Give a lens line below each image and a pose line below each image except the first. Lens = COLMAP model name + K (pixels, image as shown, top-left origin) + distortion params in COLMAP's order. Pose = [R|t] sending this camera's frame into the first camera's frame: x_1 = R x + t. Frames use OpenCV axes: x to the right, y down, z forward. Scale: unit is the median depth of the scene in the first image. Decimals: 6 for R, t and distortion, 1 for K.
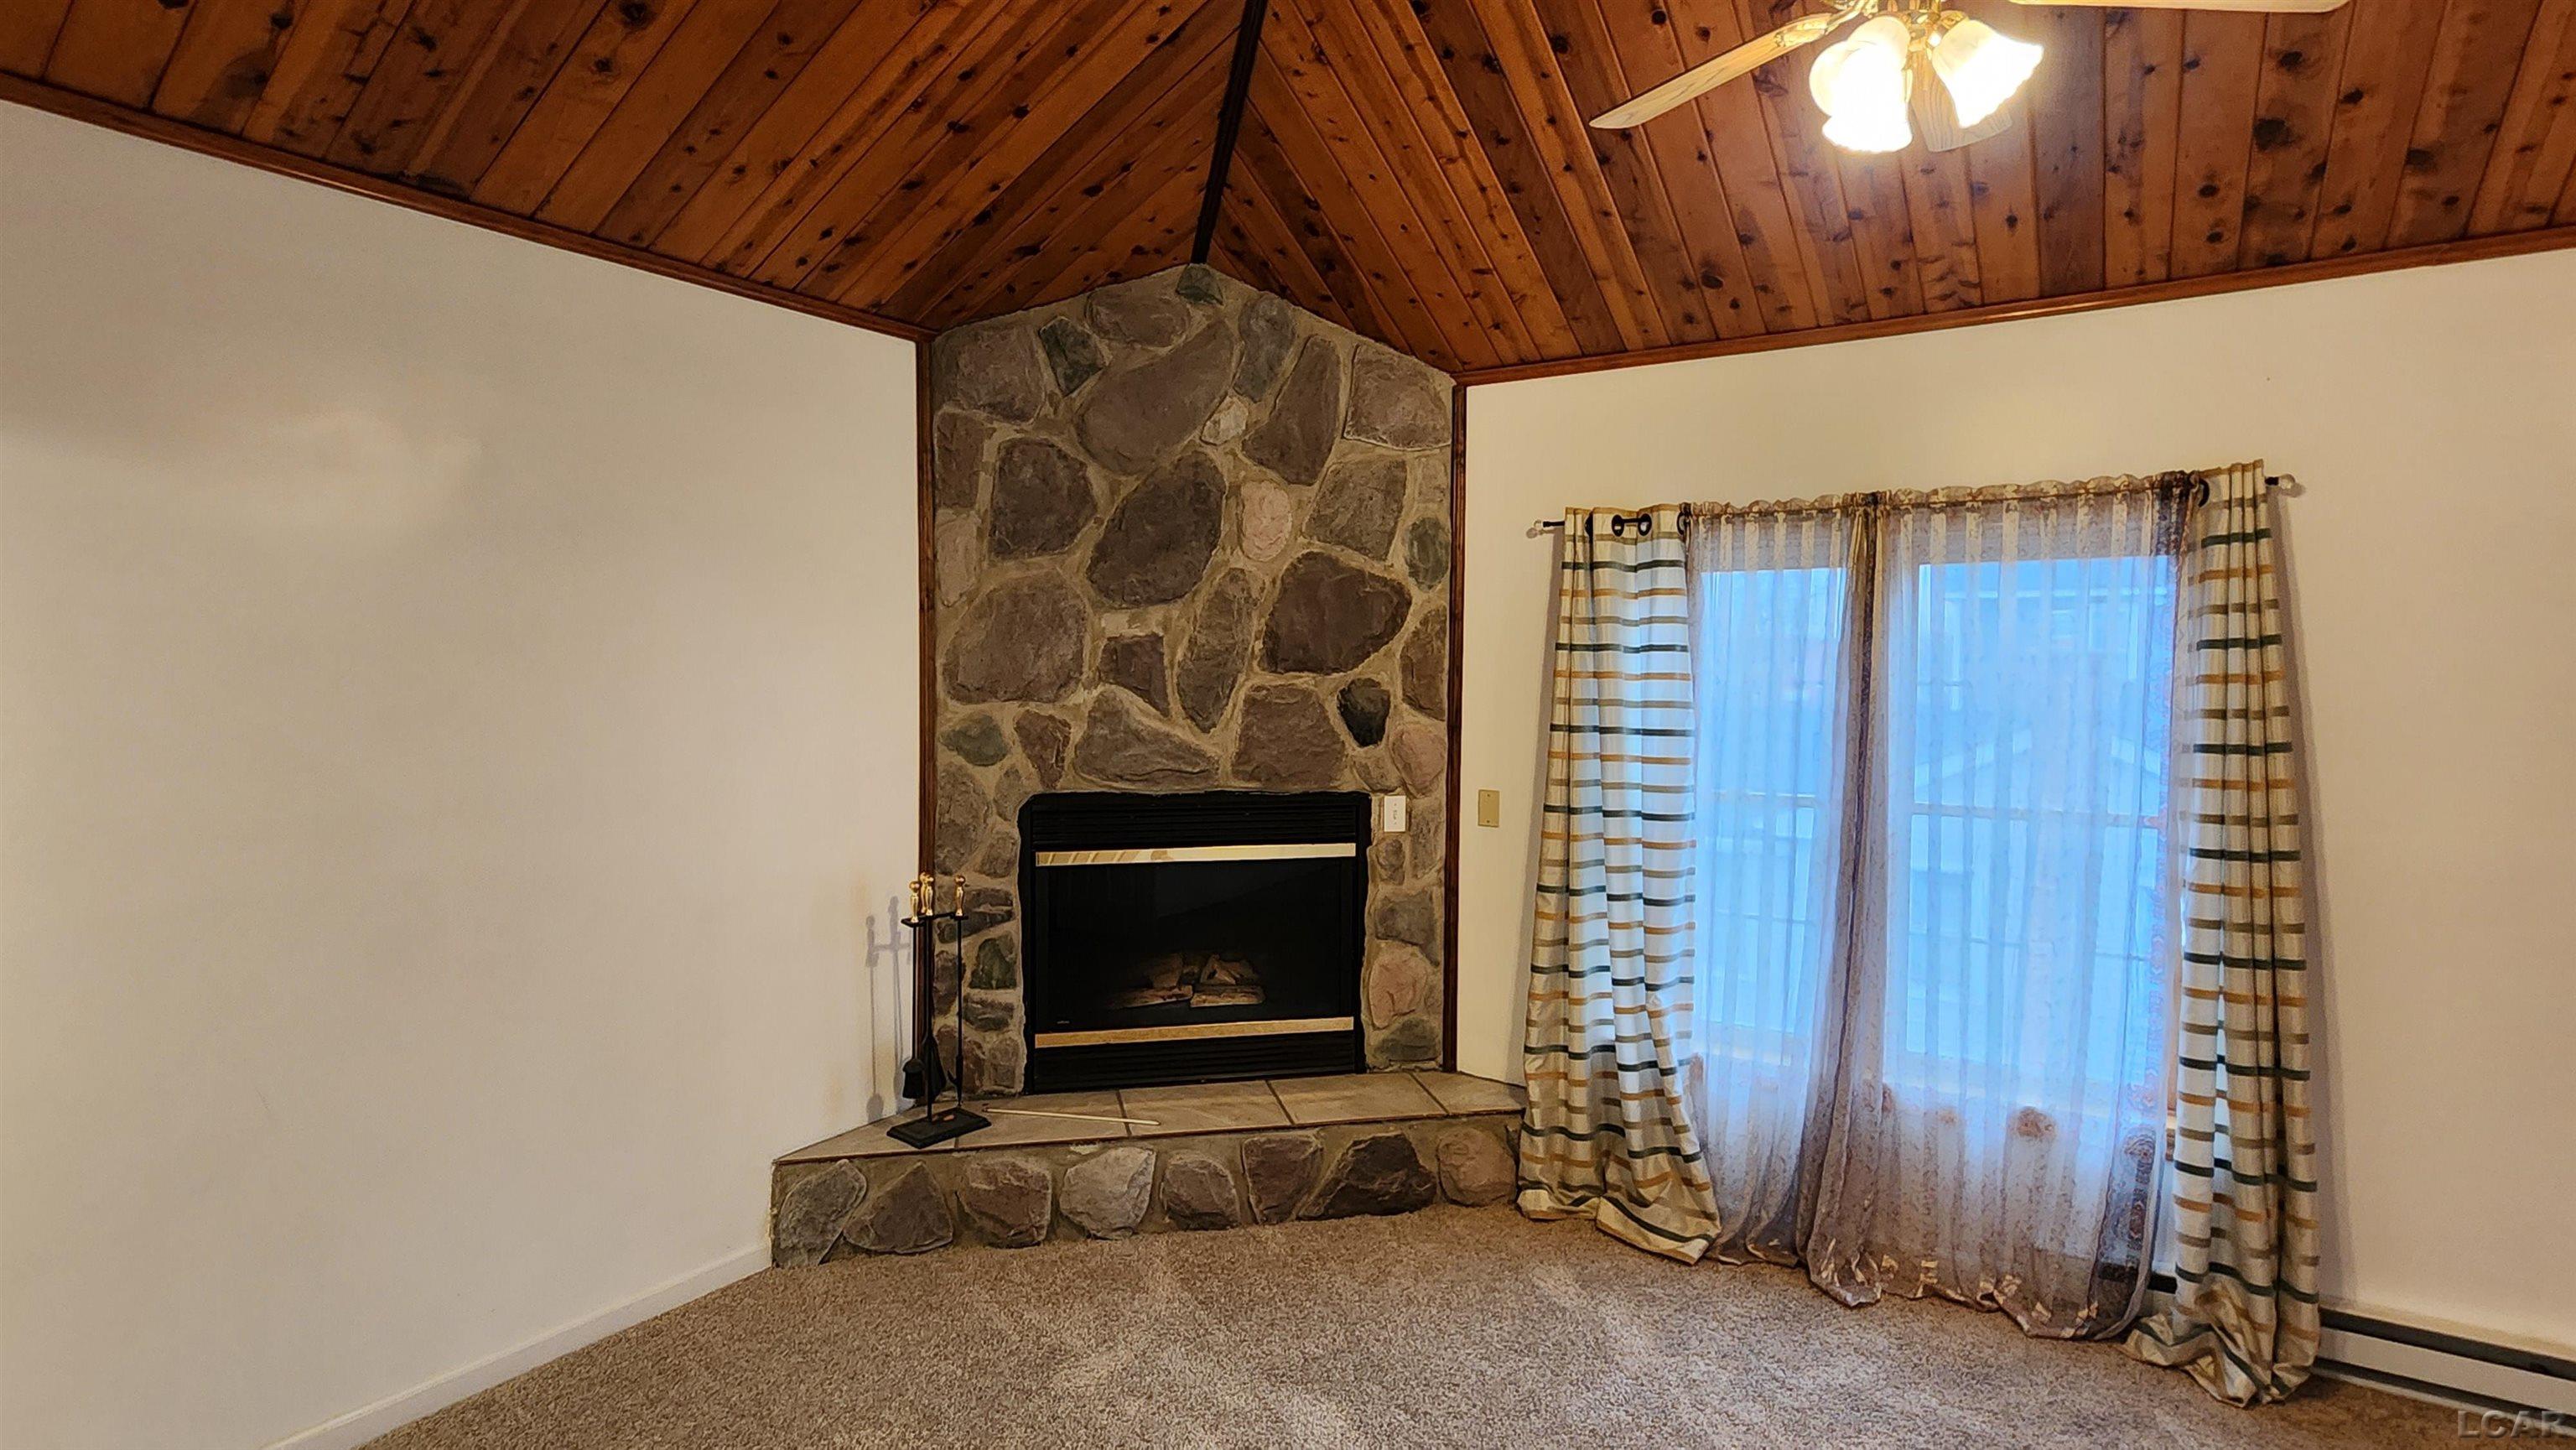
lens RADIAL K [[1283.0, 0, 1282.6], [0, 1283.0, 714.3], [0, 0, 1]] dist [-0.000026, 0.000150]
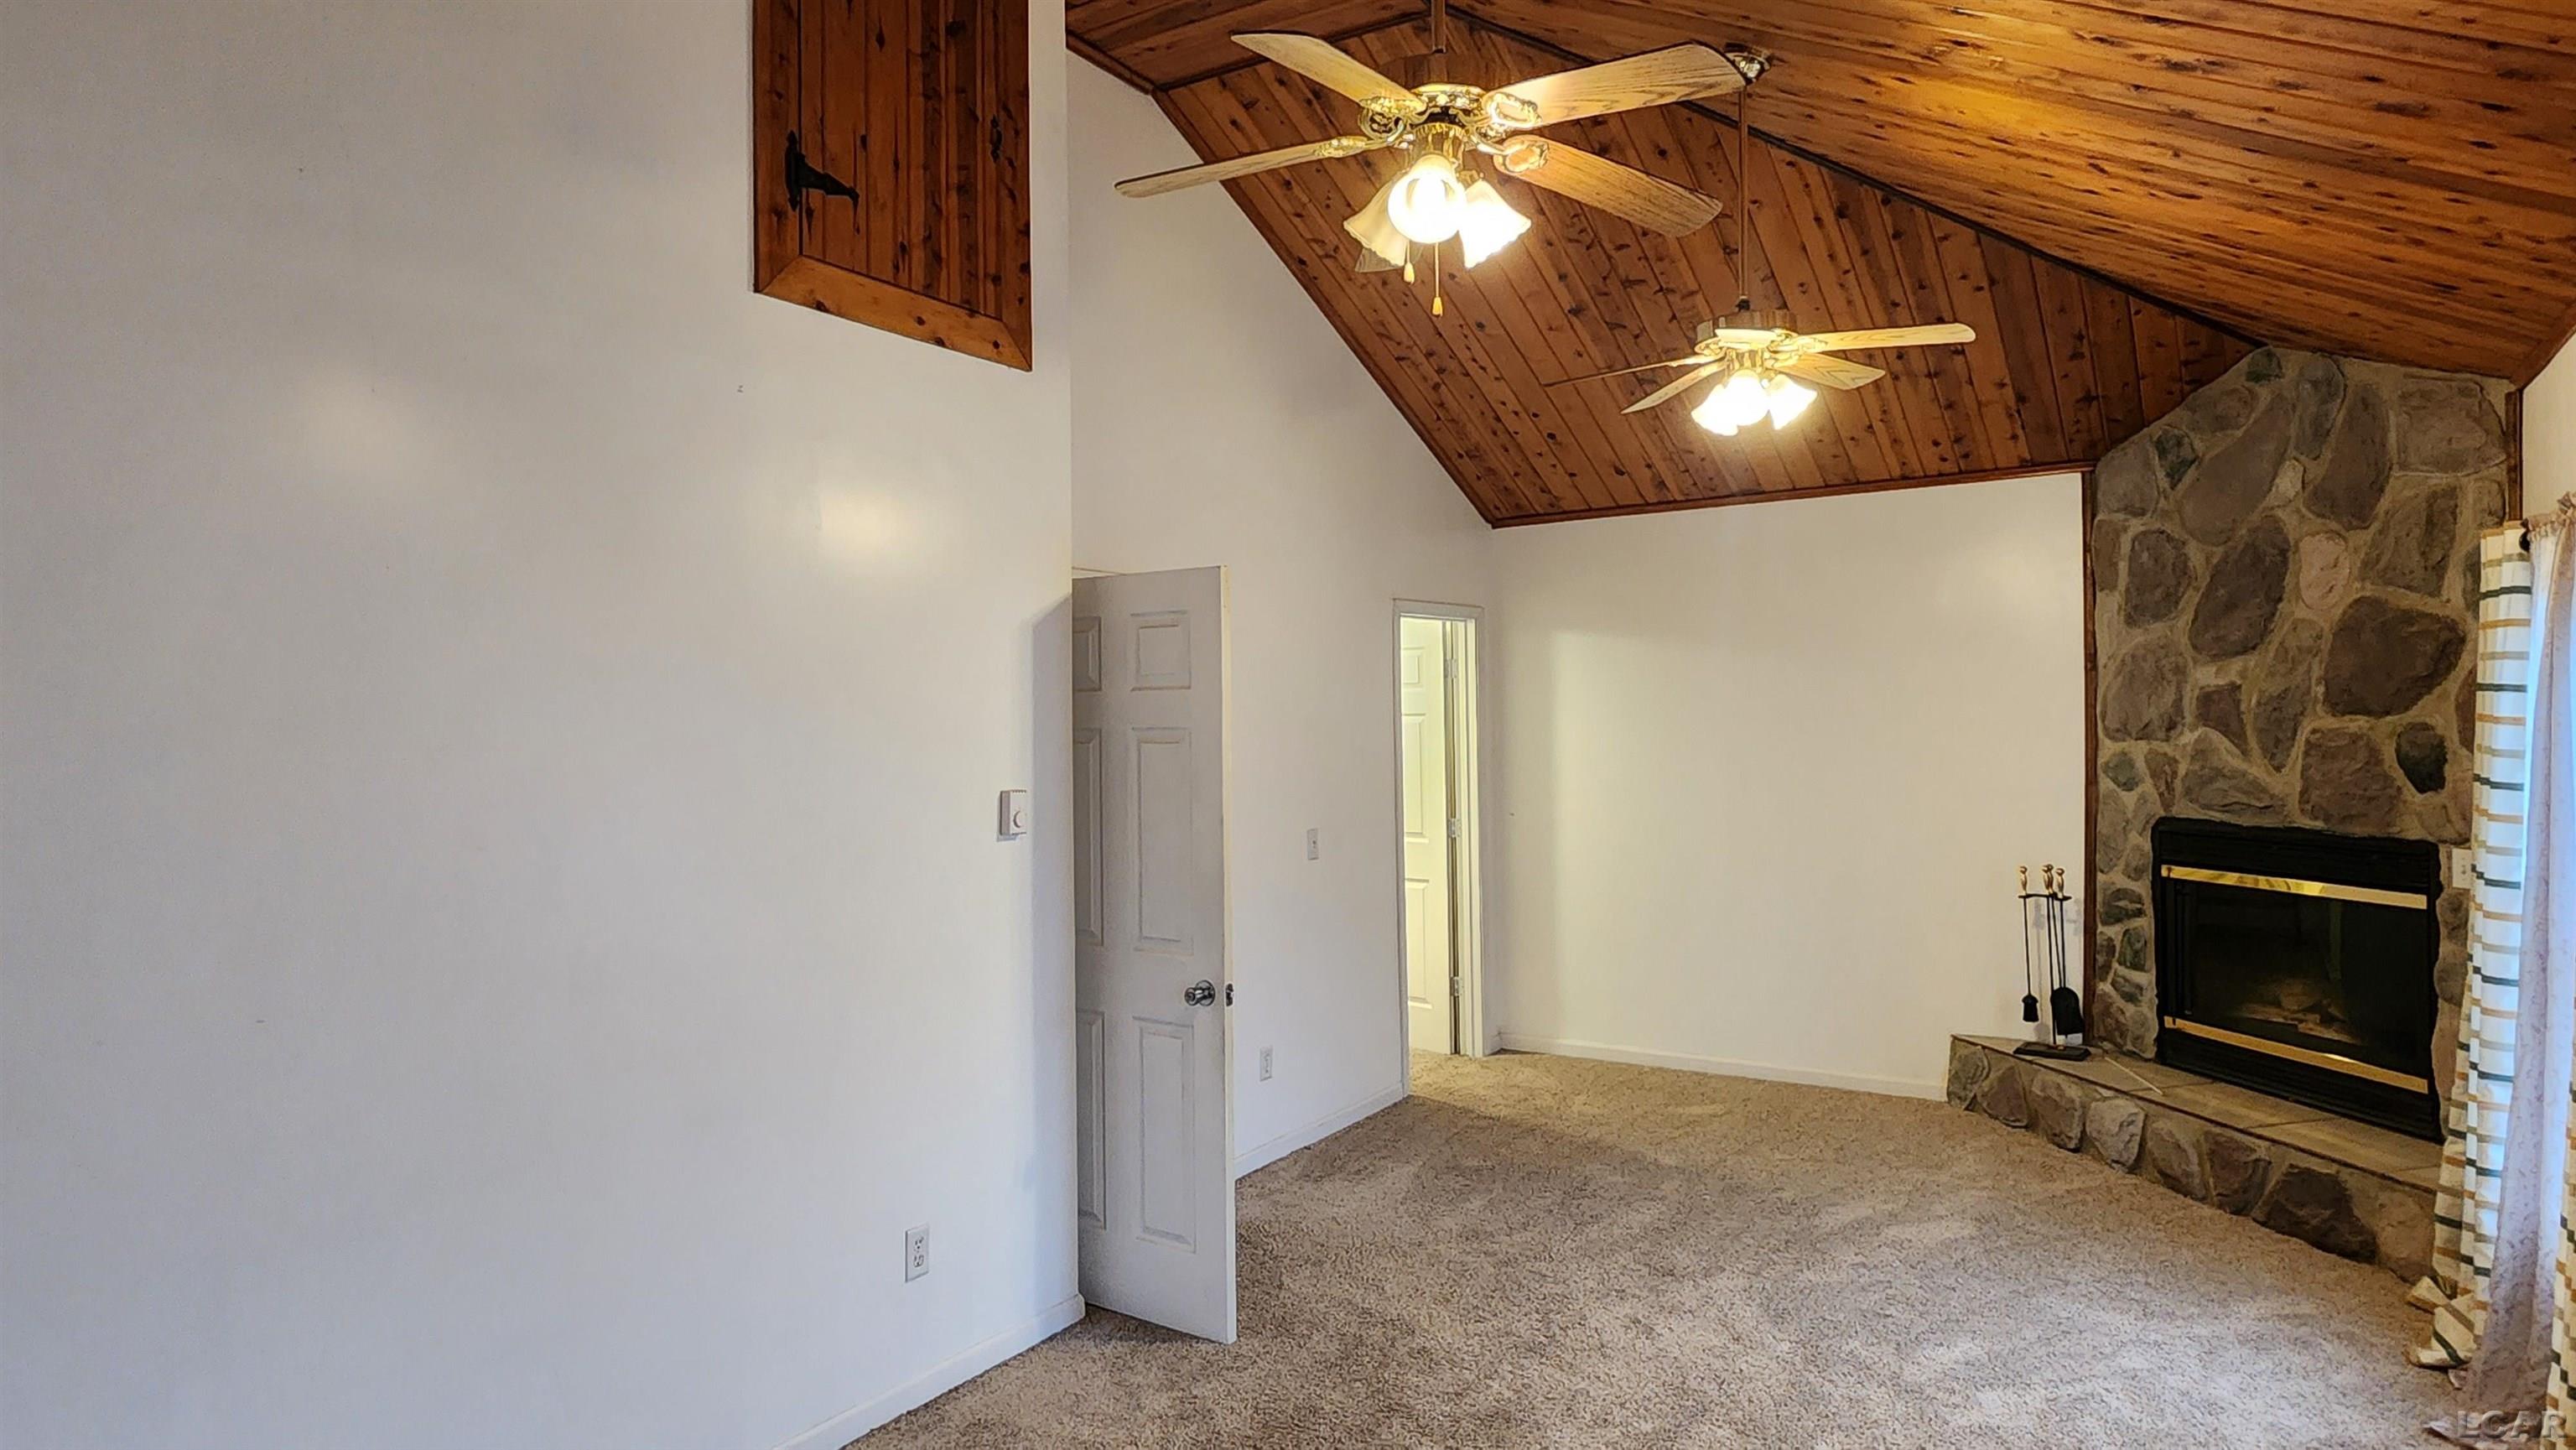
lens RADIAL K [[1485.2, 0, 1284.8], [0, 1485.2, 711.9], [0, 0, 1]] dist [0.000239, -0.001045]
pose [[0.002503, -0.006865, -0.999973, 1.218204], [-0.019215, 0.999791, -0.006912, -0.011764], [0.999812, 0.019232, 0.002371, 0.161216]]
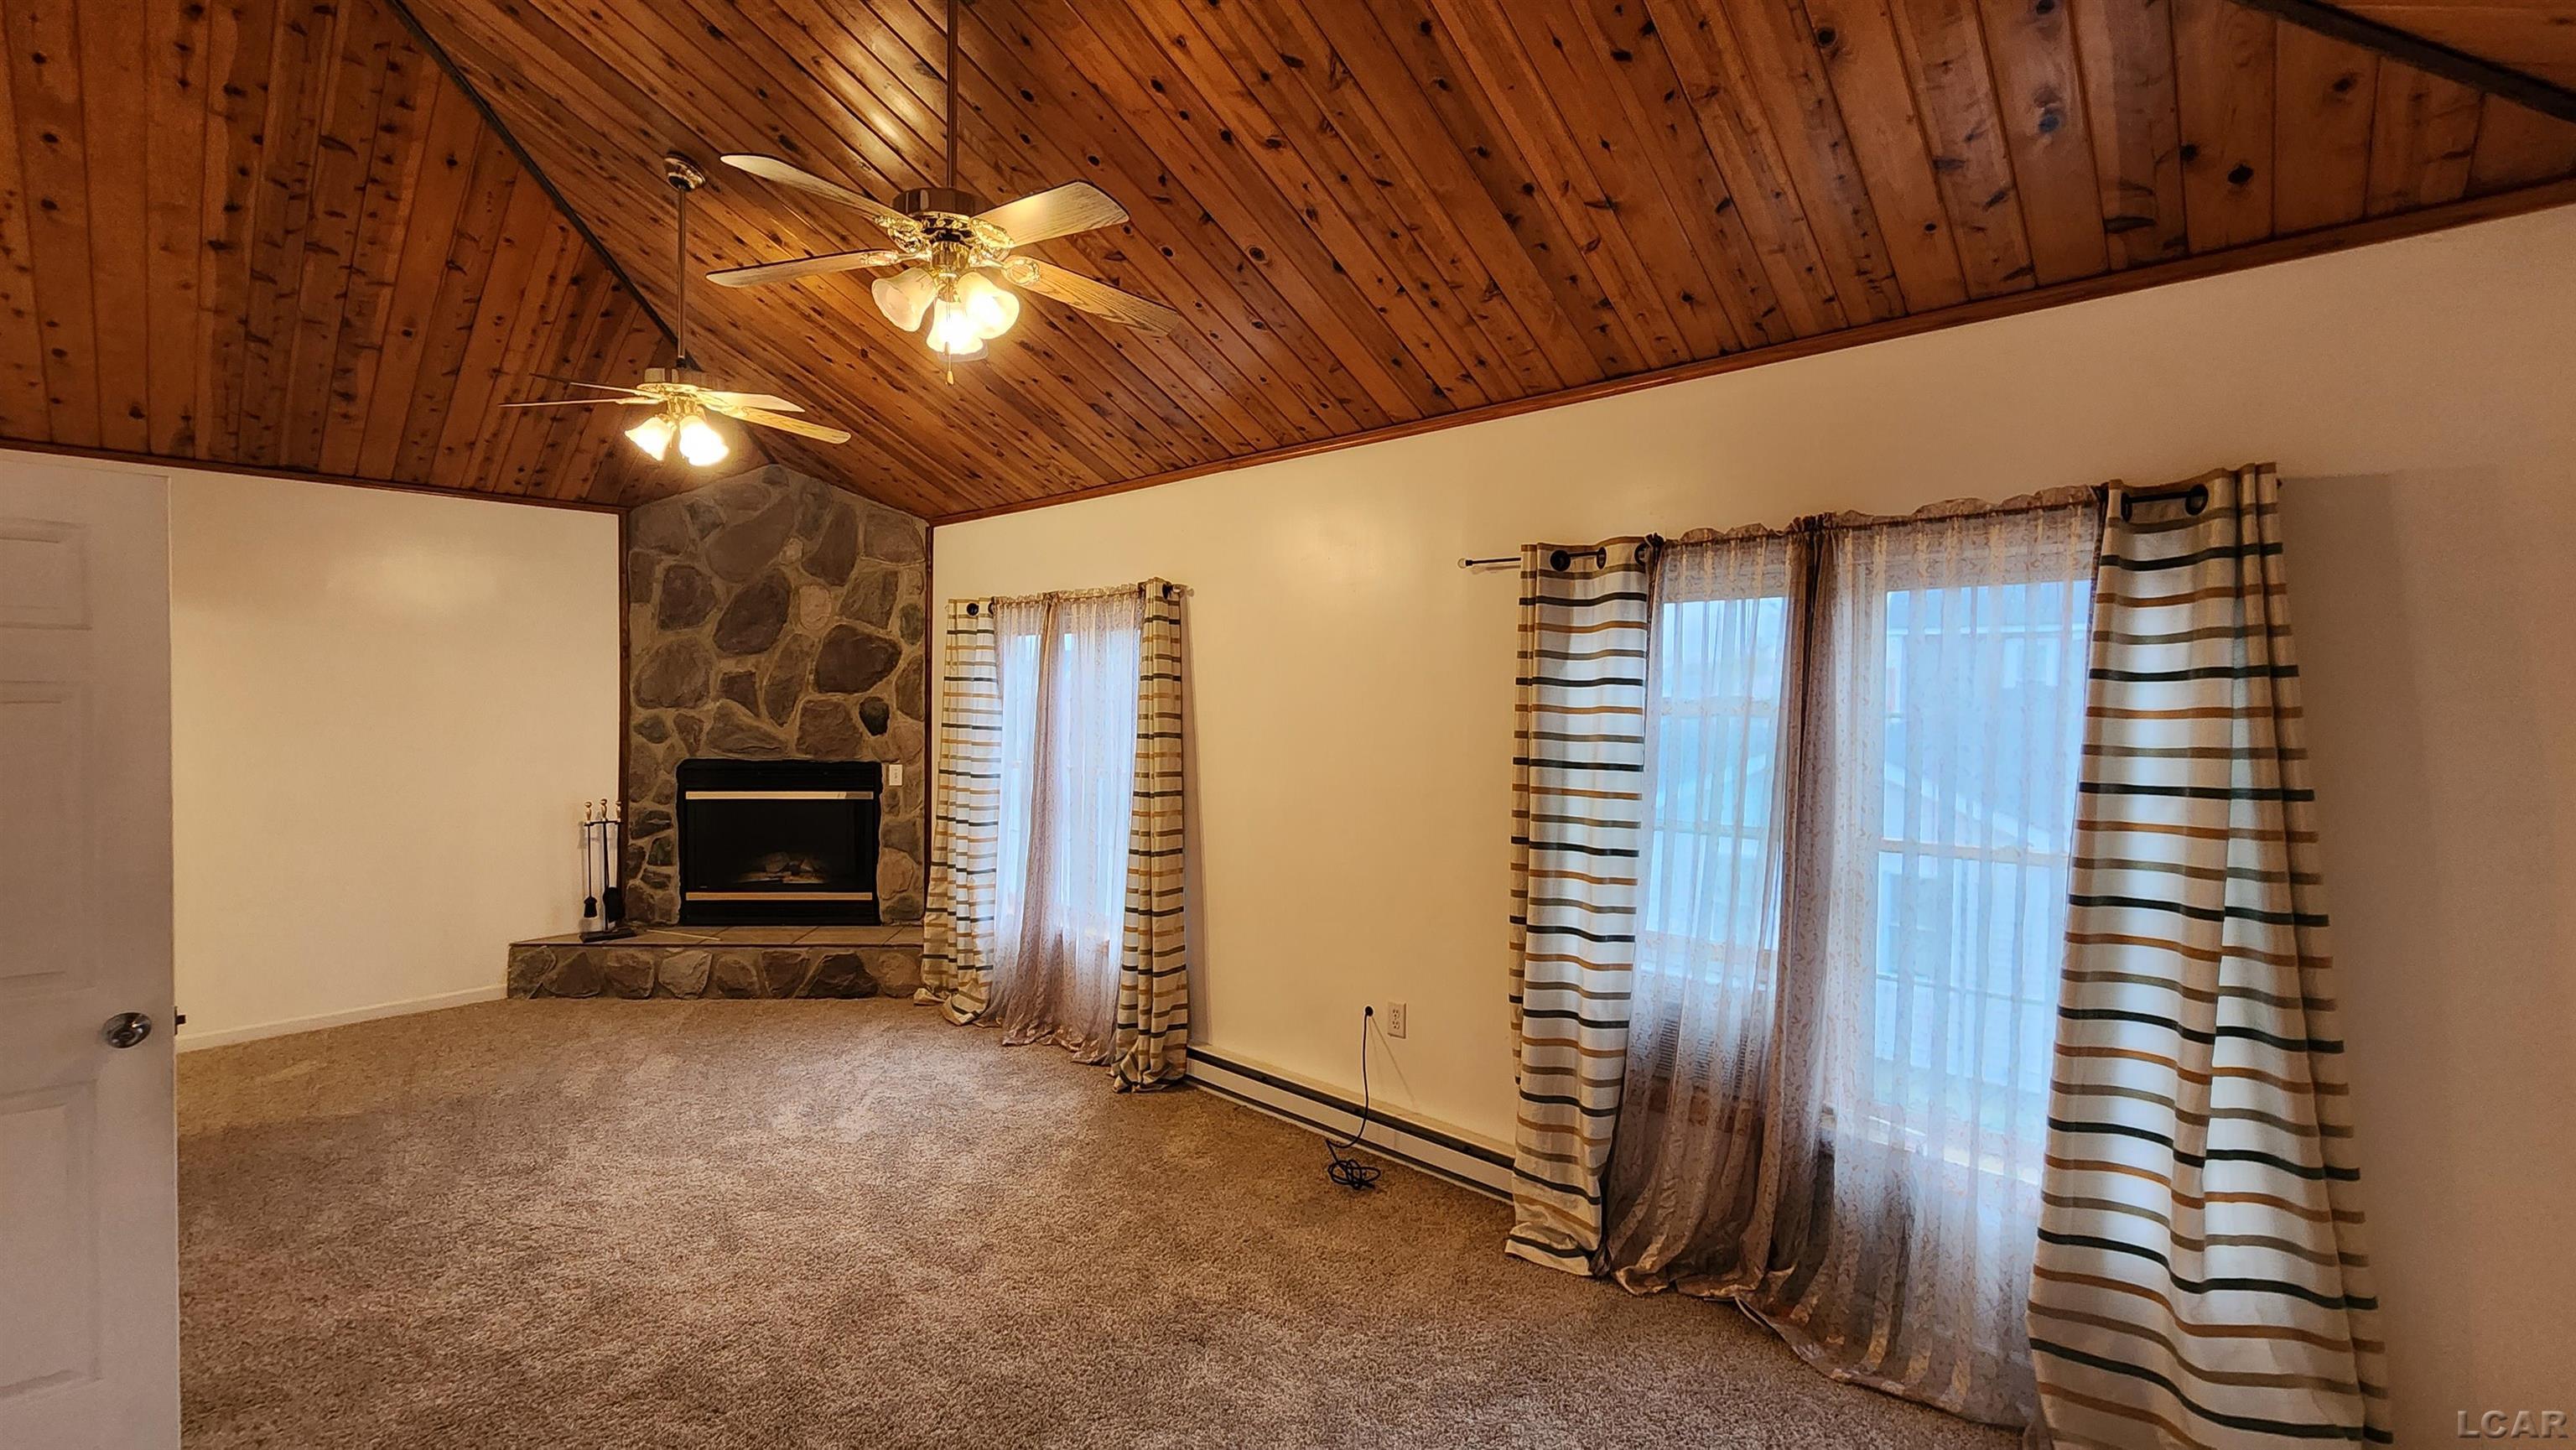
lens RADIAL K [[1060.2, 0, 1284.6], [0, 1060.2, 715.1], [0, 0, 1]] dist [0.000138, -0.000258]
pose [[0.986110, 0.007132, -0.165940, 0.889509], [-0.009479, 0.999866, -0.013359, 0.011779], [0.165823, 0.014746, 0.986045, -0.337982]]
